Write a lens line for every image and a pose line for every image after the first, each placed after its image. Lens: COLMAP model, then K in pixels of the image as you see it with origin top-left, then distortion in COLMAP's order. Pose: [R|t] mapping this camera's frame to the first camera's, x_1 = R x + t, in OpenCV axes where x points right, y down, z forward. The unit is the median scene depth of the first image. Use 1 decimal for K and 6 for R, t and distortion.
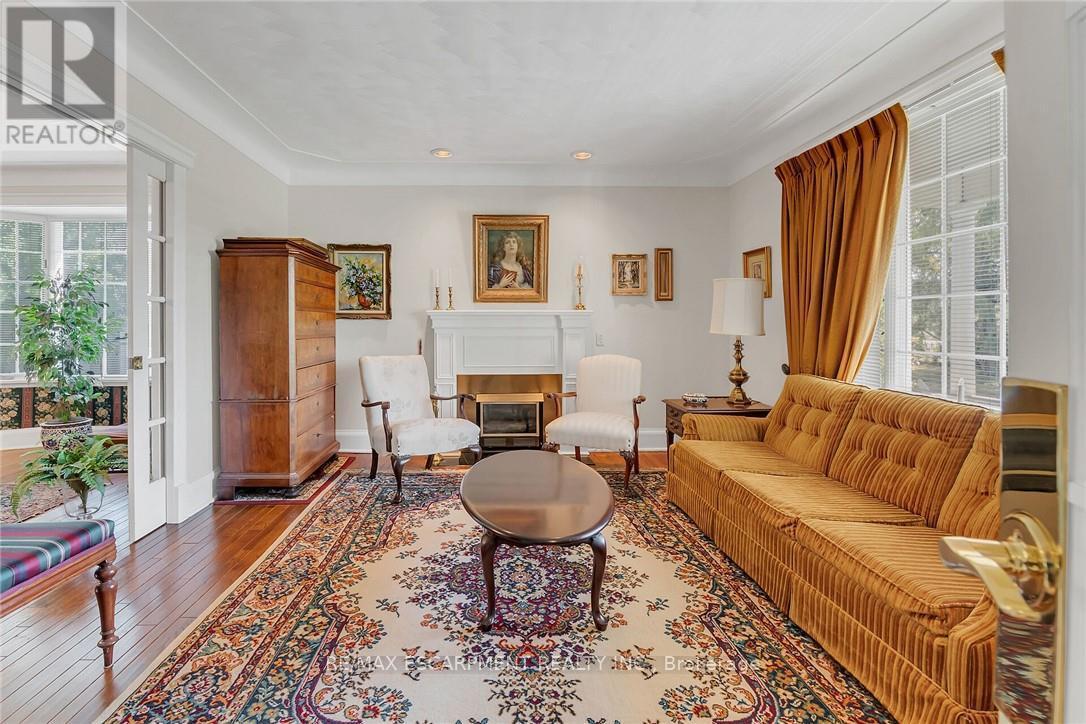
lens RADIAL K [[426.9, 0, 418.6], [0, 426.9, 324.8], [0, 0, 1]] dist [-0.000067, 0.000023]
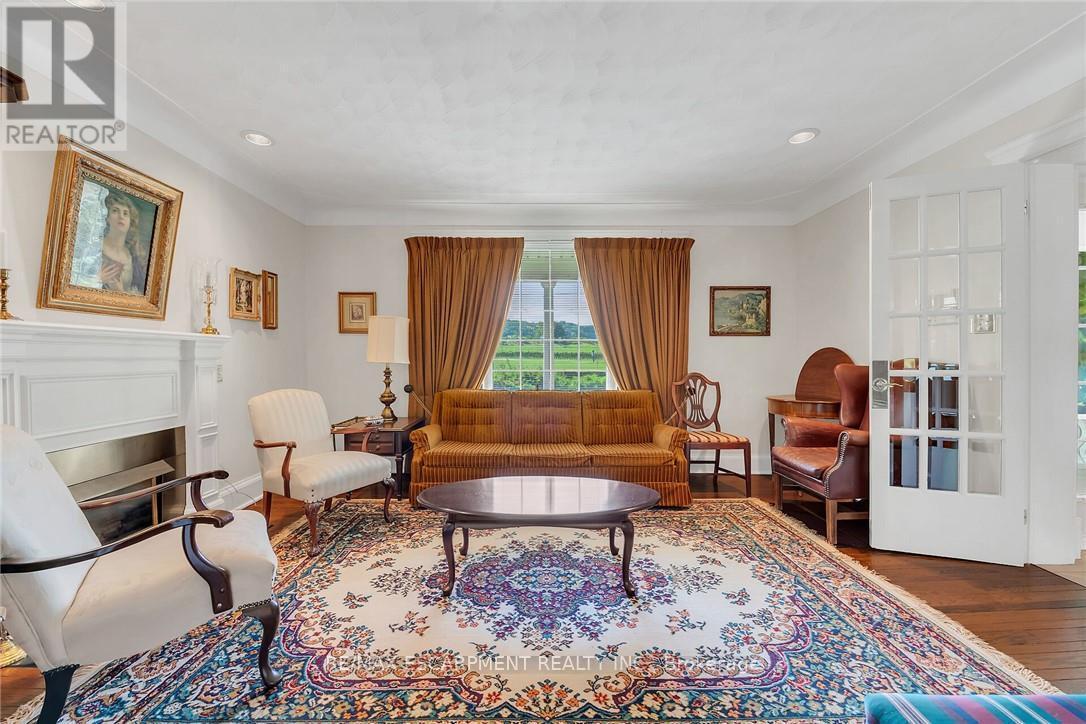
lens RADIAL K [[437.7, 0, 553.8], [0, 437.7, 353.1], [0, 0, 1]] dist [0.000310, 0.000072]
pose [[-0.007489, 0.009863, 0.999923, -0.784338], [0.002109, 0.999949, -0.009847, 0.011545], [-0.999970, 0.002035, -0.007509, 0.855552]]
